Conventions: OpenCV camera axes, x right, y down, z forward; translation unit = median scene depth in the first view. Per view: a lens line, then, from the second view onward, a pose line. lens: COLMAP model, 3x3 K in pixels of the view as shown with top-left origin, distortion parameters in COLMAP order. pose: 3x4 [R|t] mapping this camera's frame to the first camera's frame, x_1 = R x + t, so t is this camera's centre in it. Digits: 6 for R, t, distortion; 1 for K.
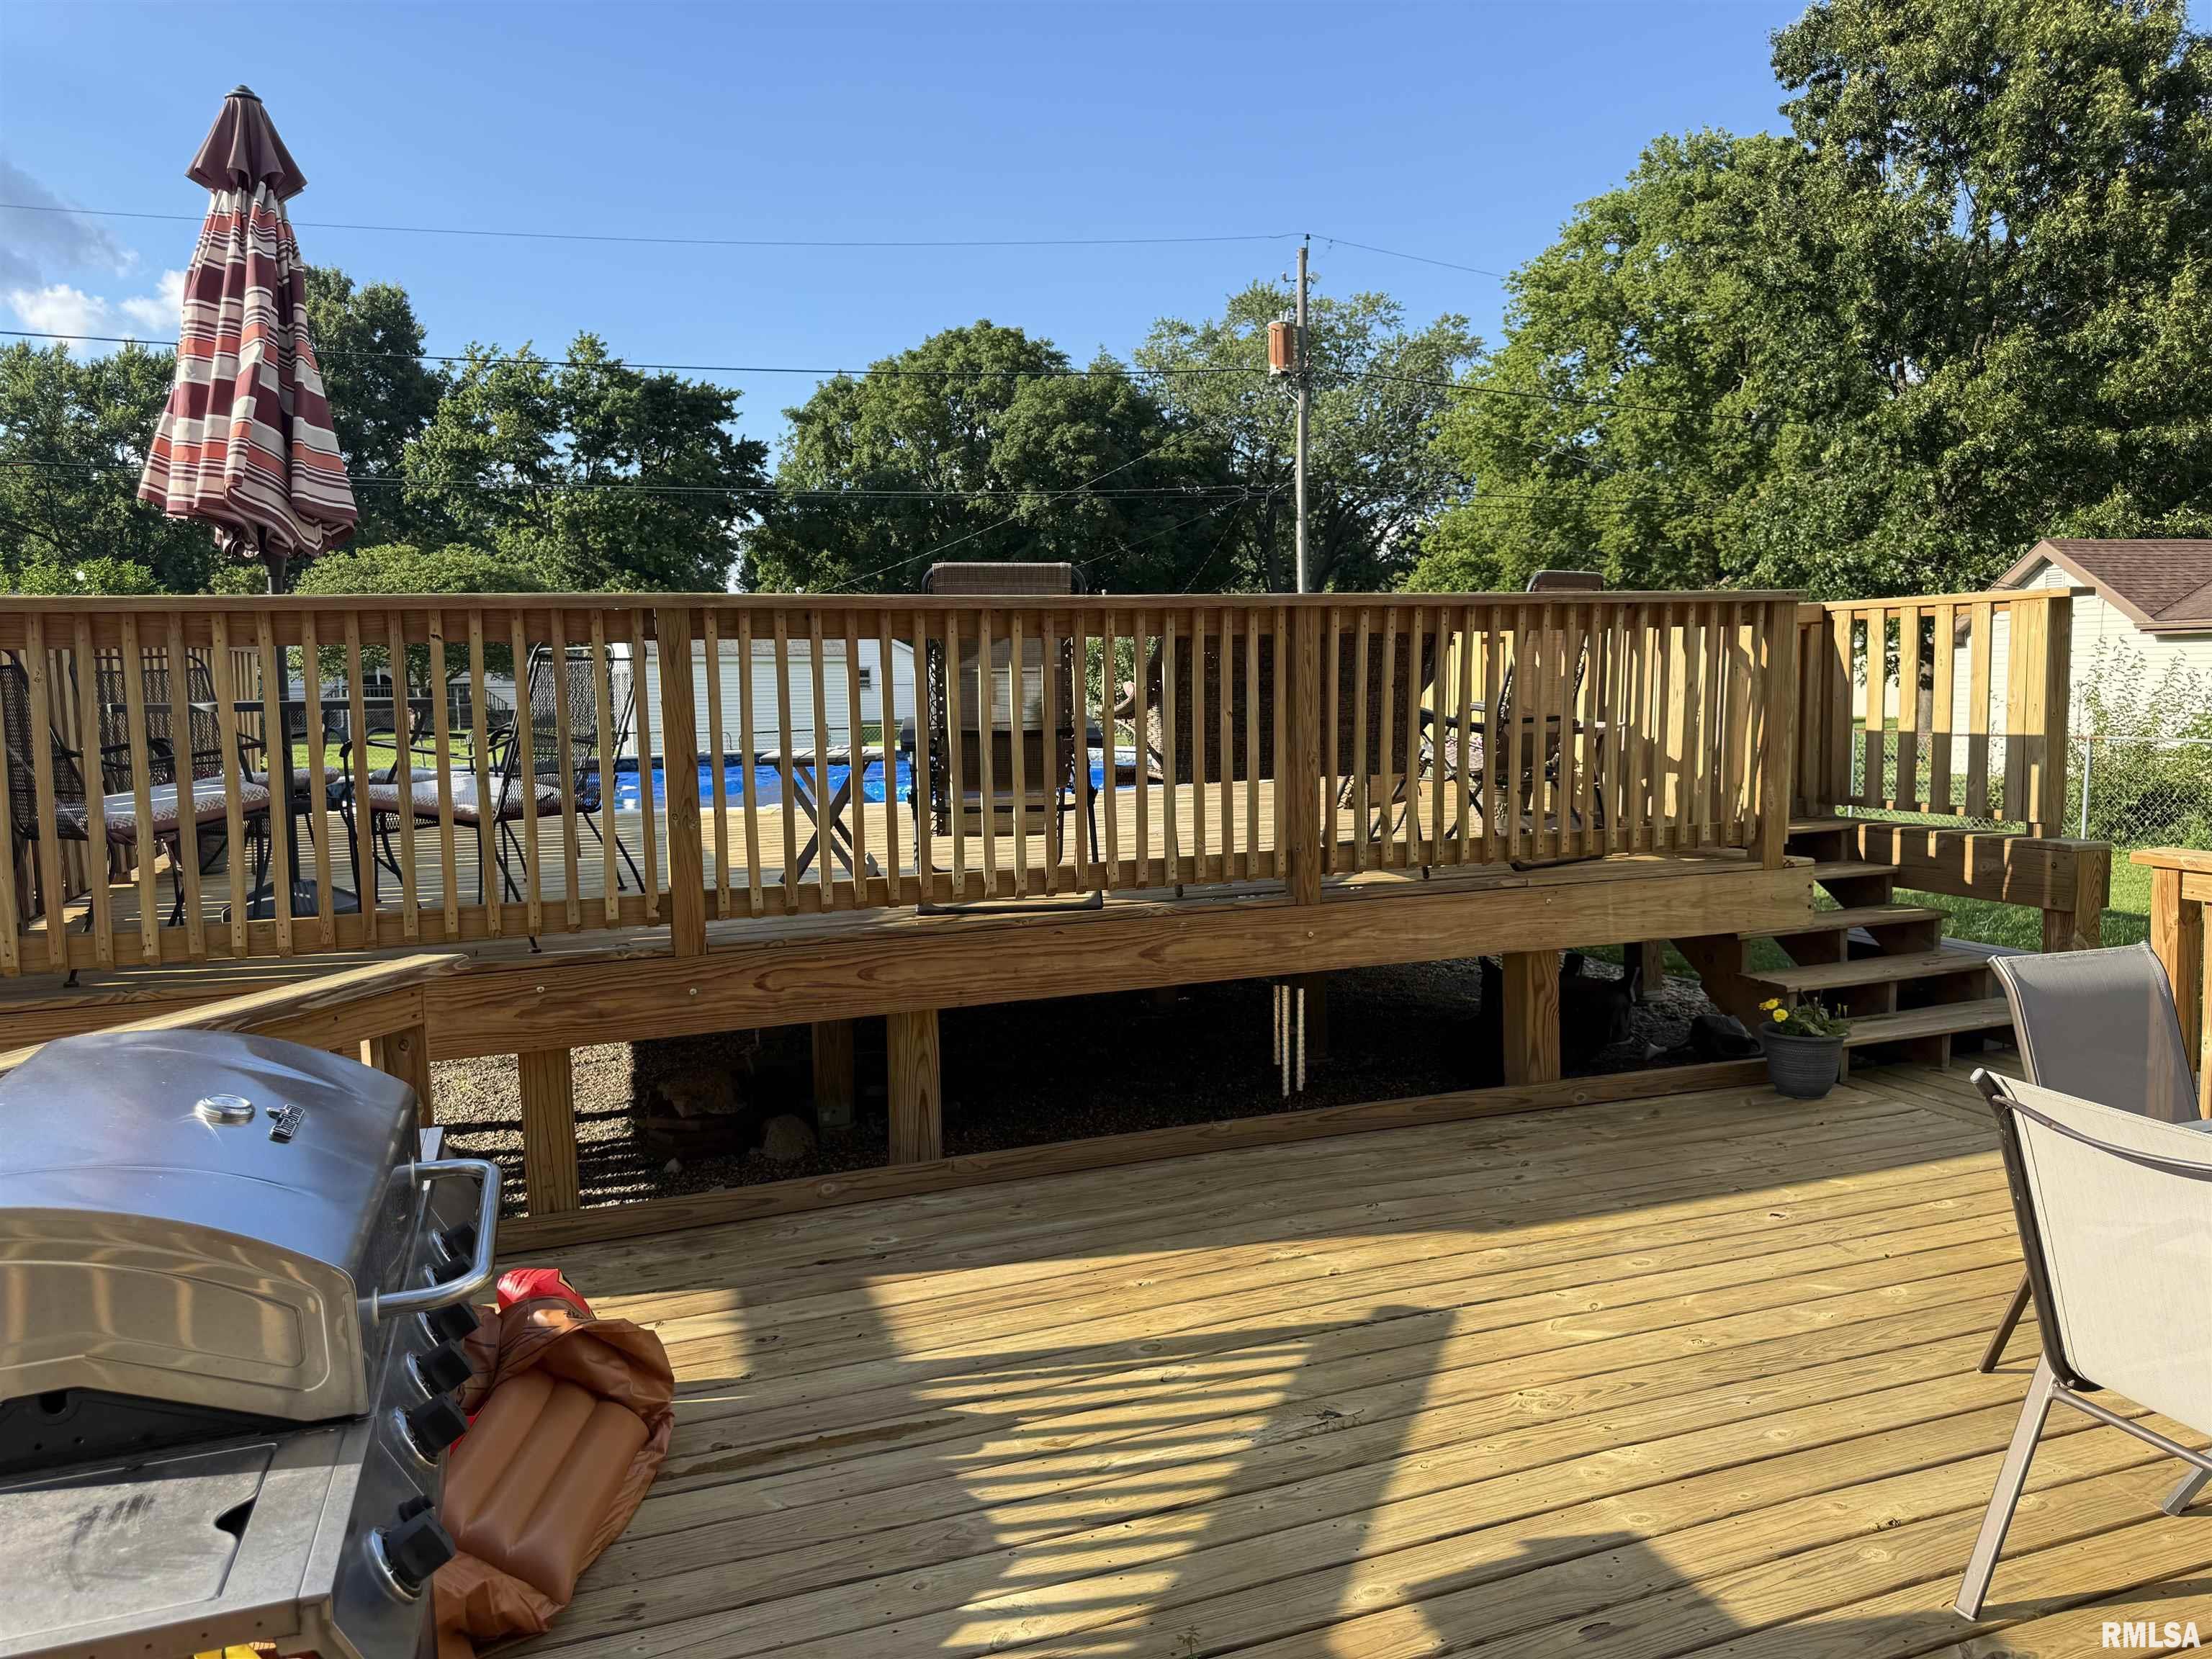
lens RADIAL K [[1570.2, 0, 1094.7], [0, 1570.2, 796.2], [0, 0, 1]] dist [0.049136, -0.068216]
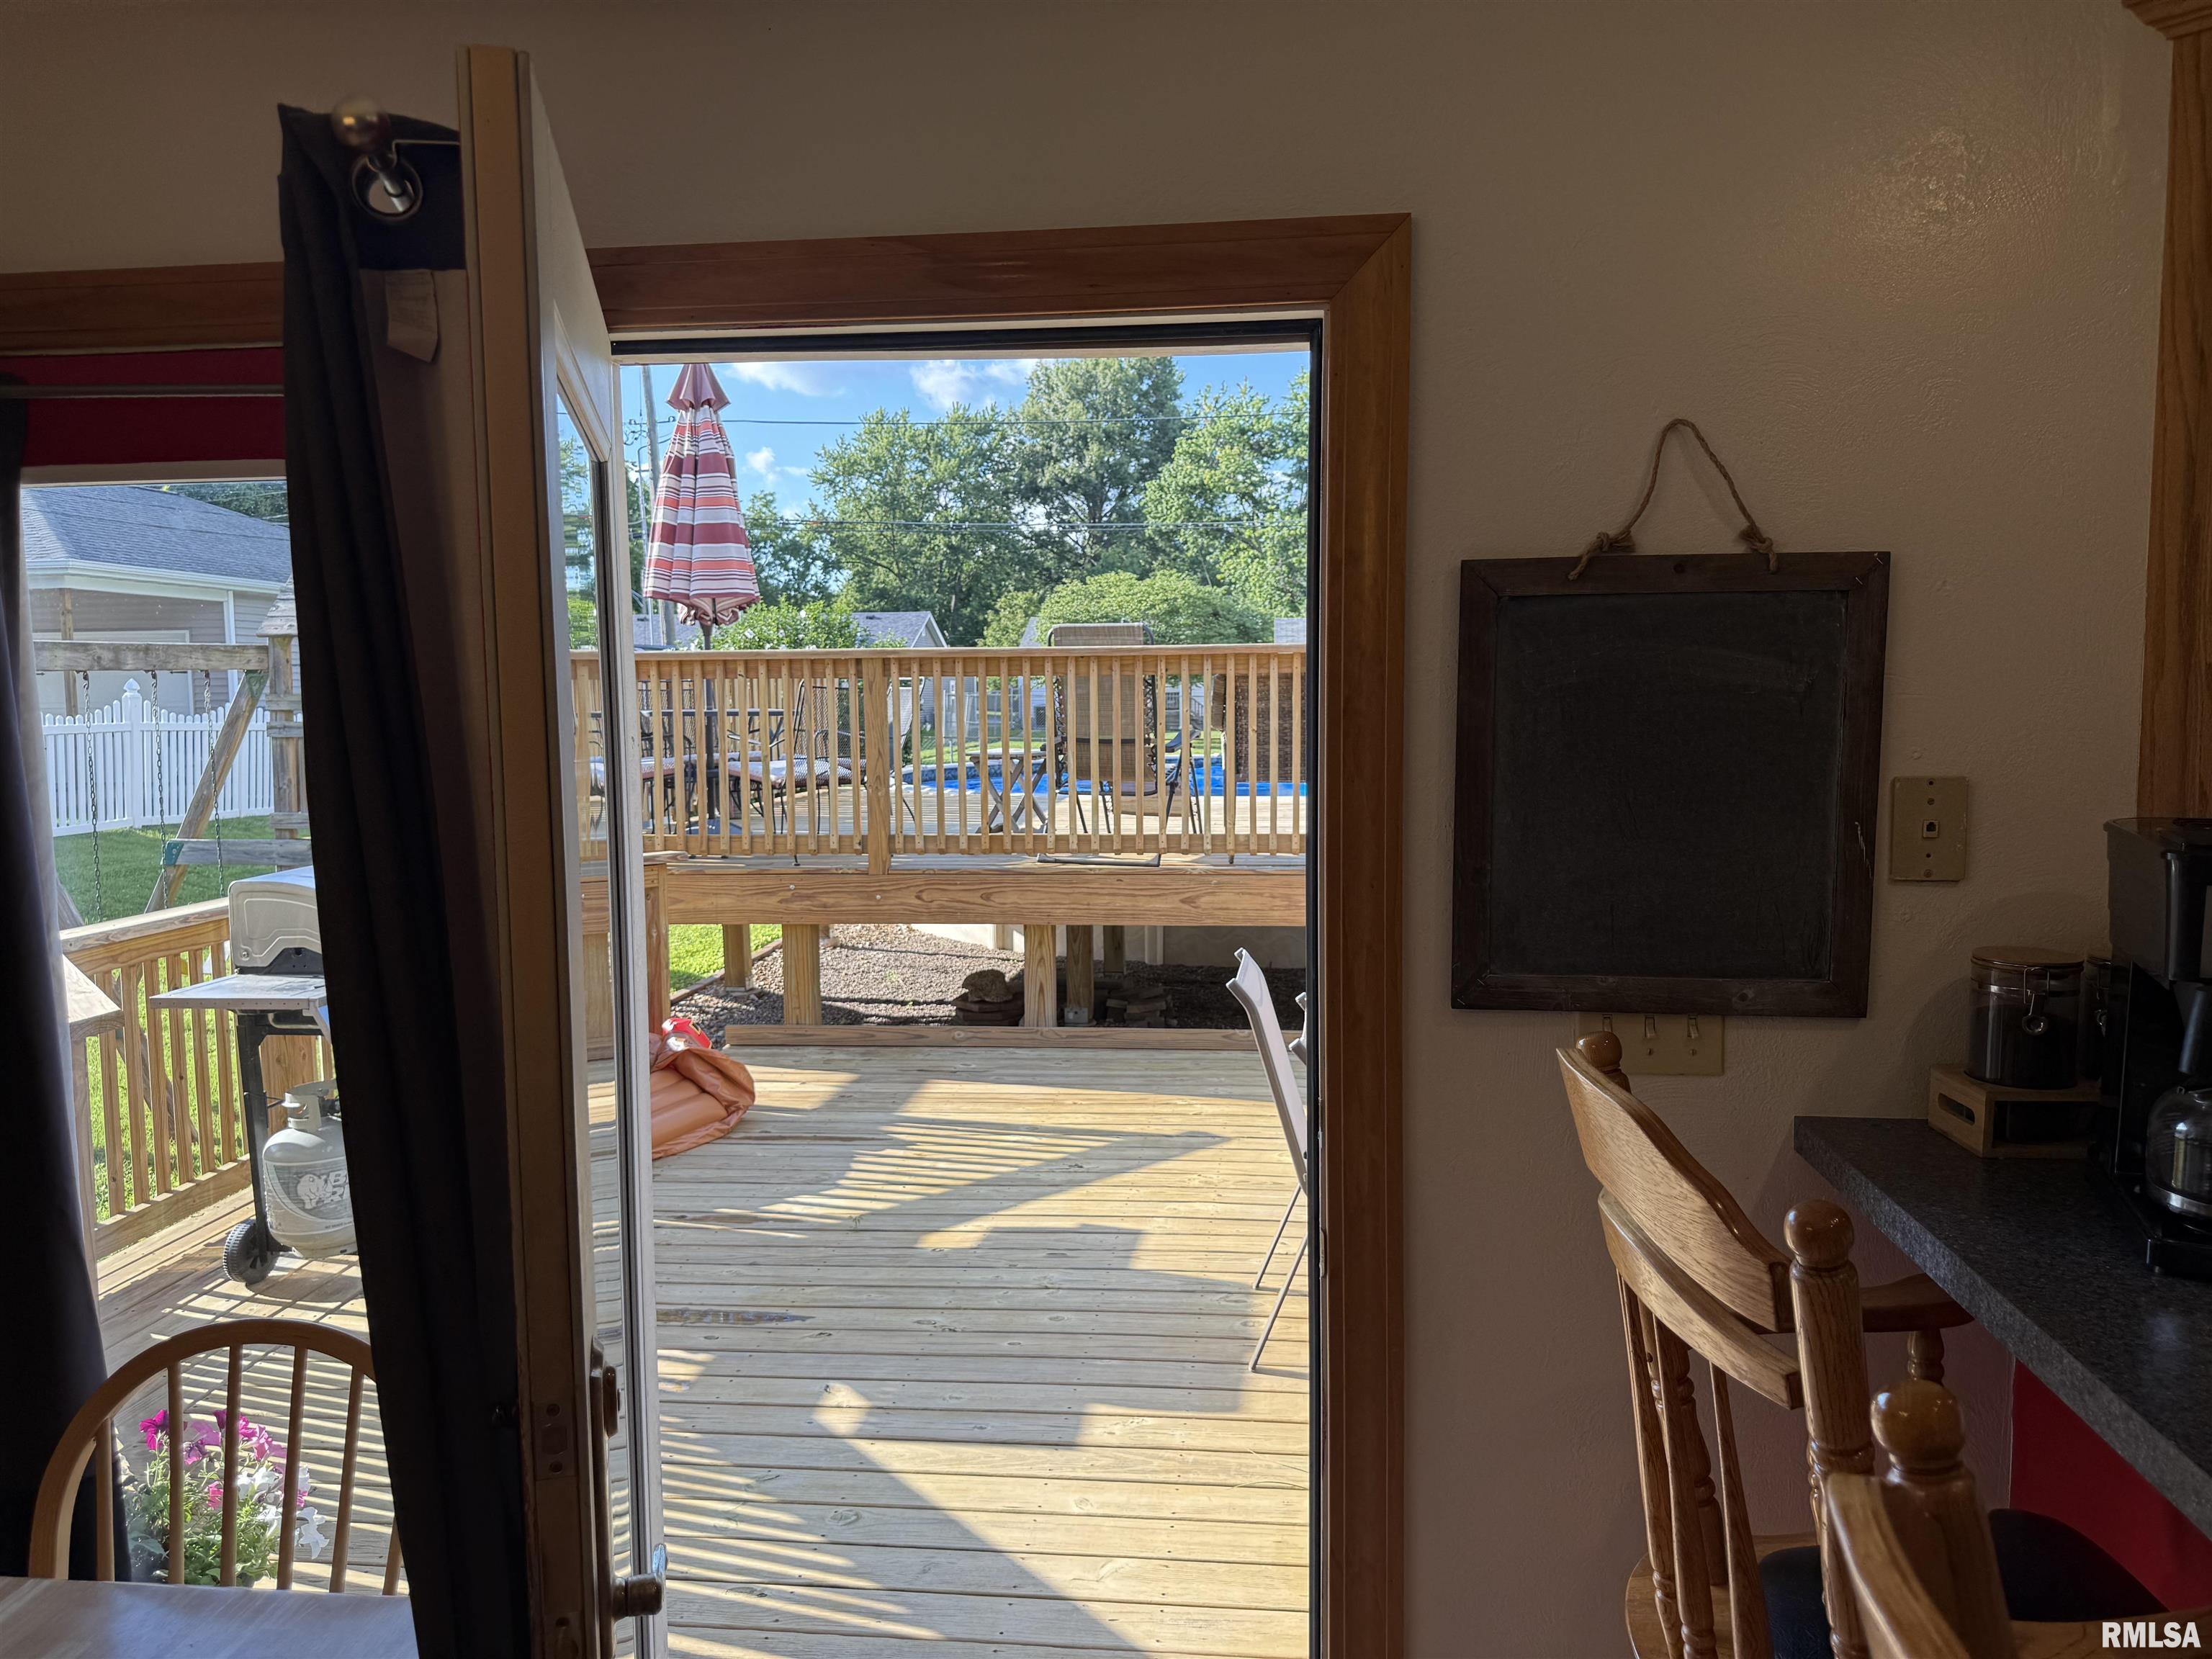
lens RADIAL K [[1552.2, 0, 1106.0], [0, 1552.2, 829.5], [0, 0, 1]] dist [0.075156, -0.003825]
pose [[0.894728, 0.051937, -0.443582, 0.617125], [-0.044930, 0.998644, 0.026299, 0.003569], [0.444347, -0.003600, 0.895848, -0.291850]]
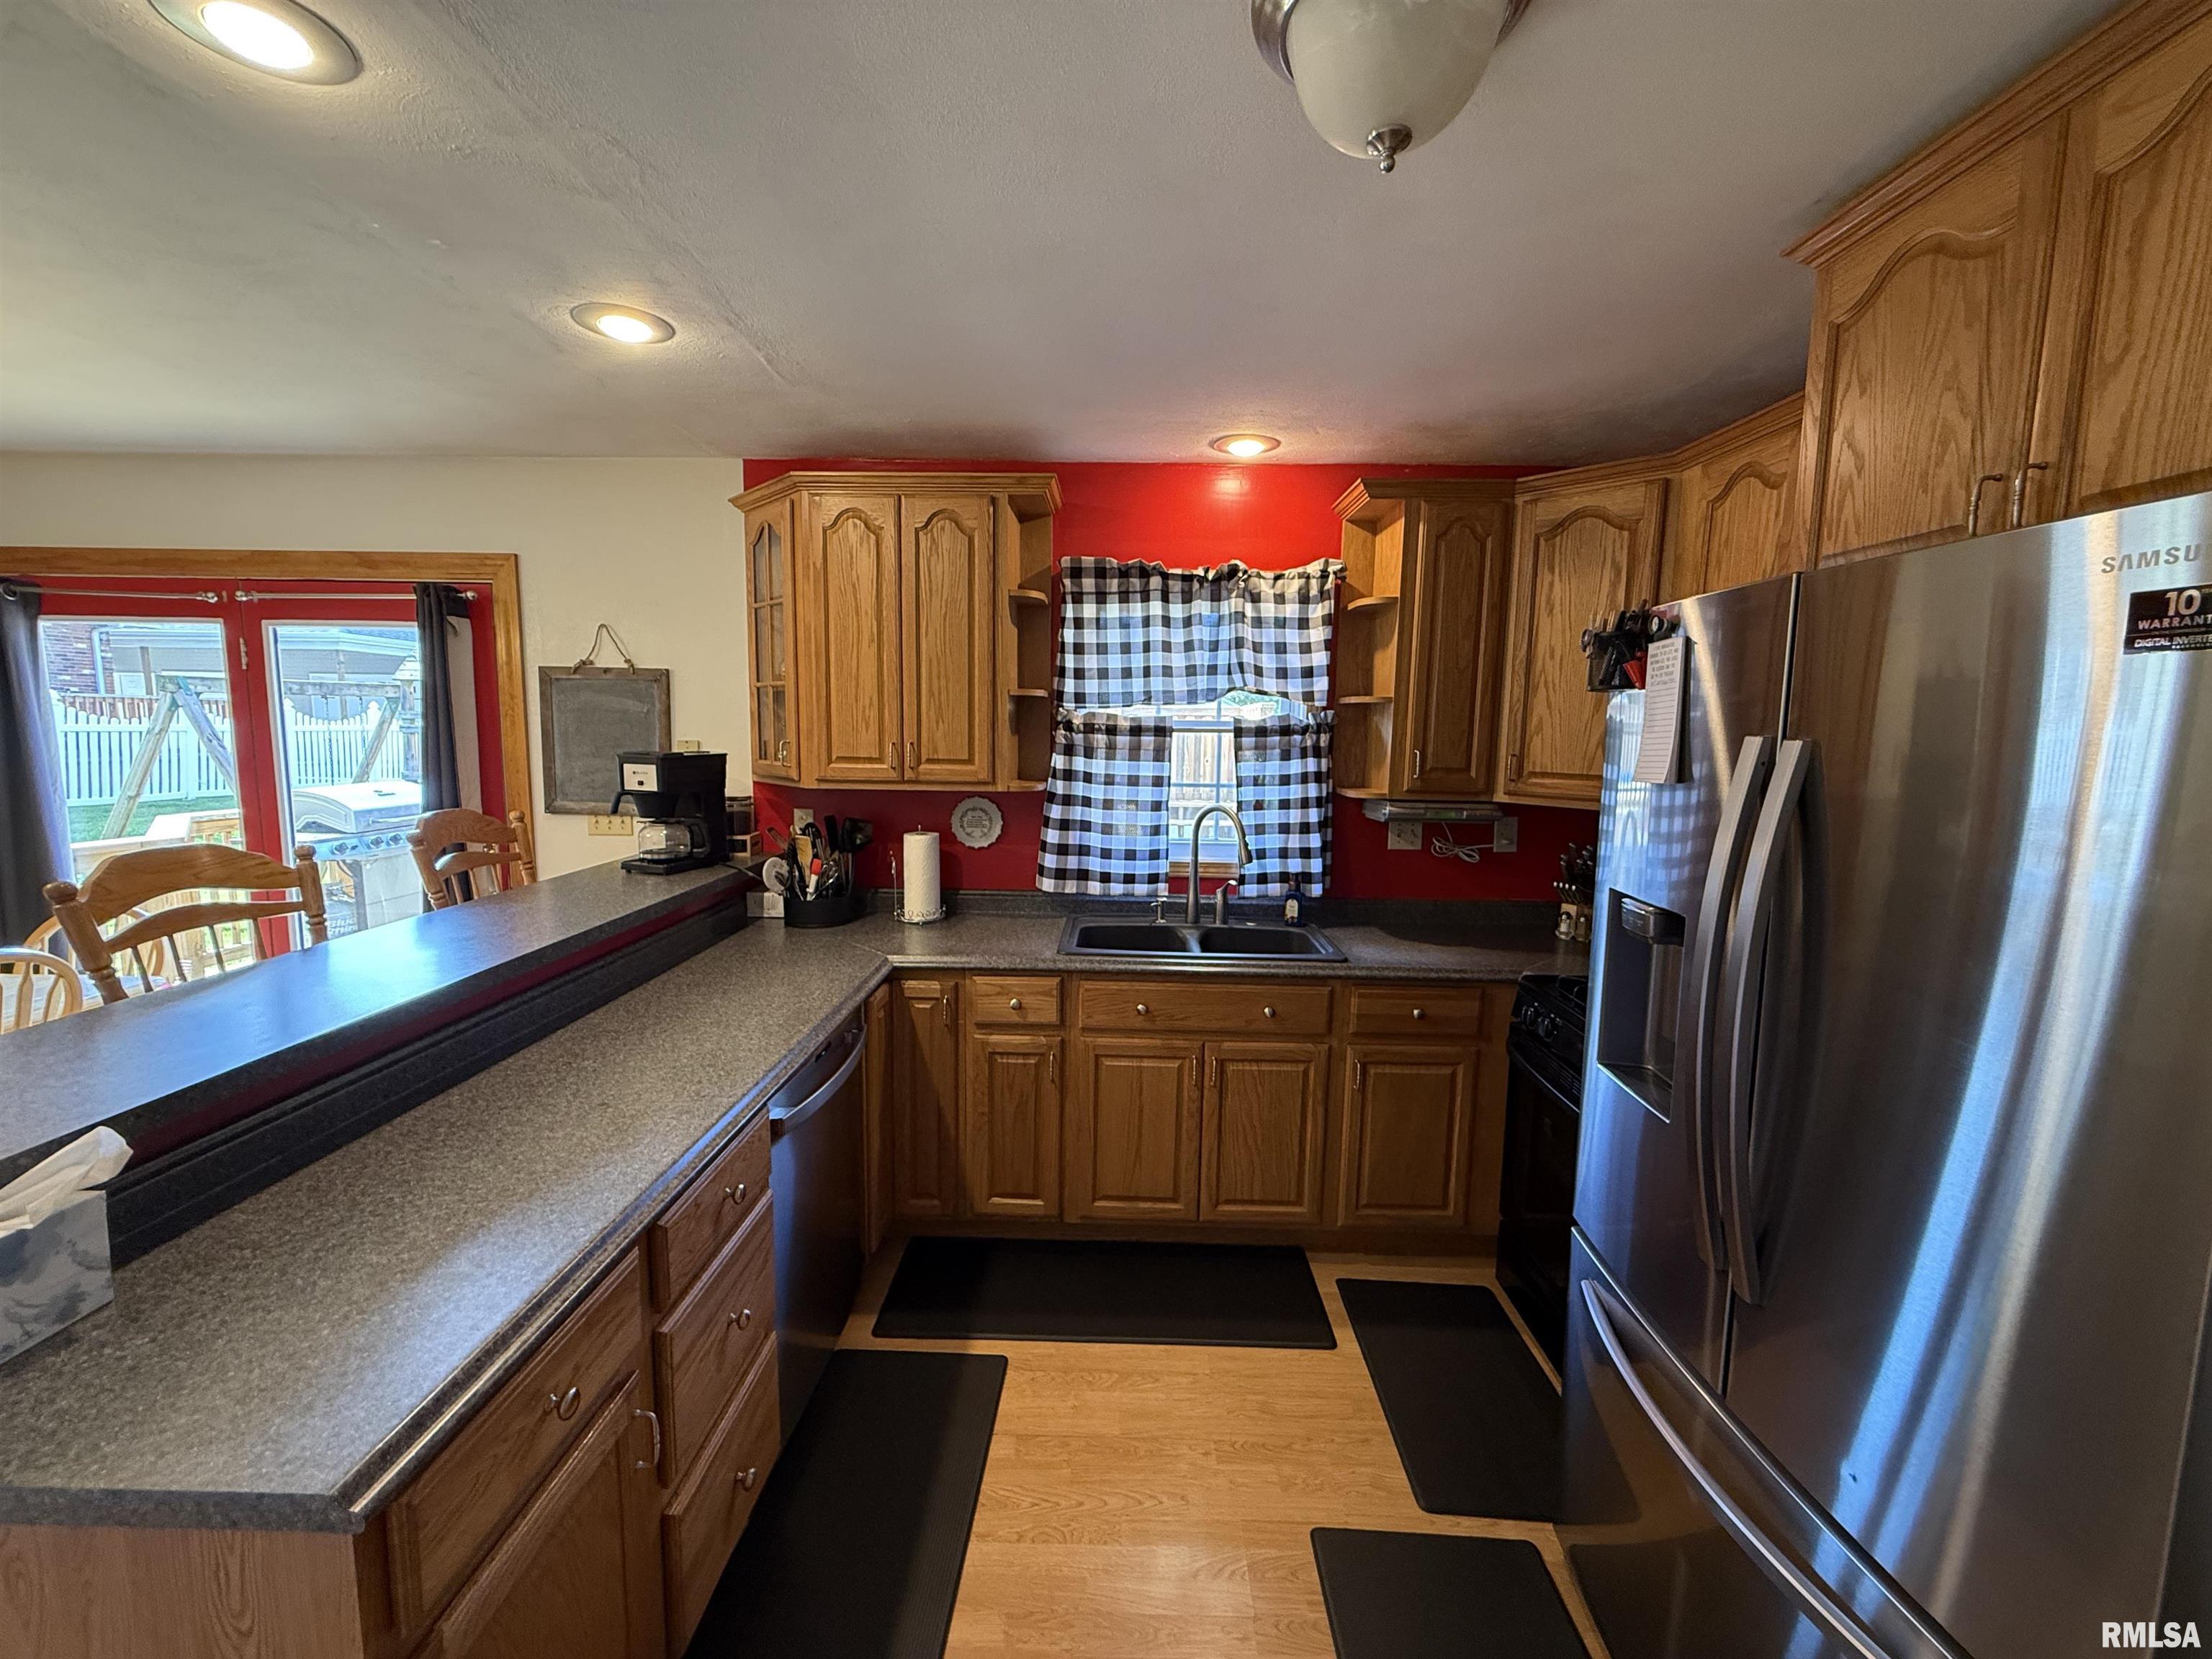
lens RADIAL K [[888.7, 0, 1106.0], [0, 888.7, 829.5], [0, 0, 1]] dist [0.000780, 0.000131]
pose [[0.932843, 0.077664, -0.351812, 1.153243], [-0.064998, 0.996745, 0.047691, 0.006708], [0.354371, -0.021621, 0.934855, -0.383644]]
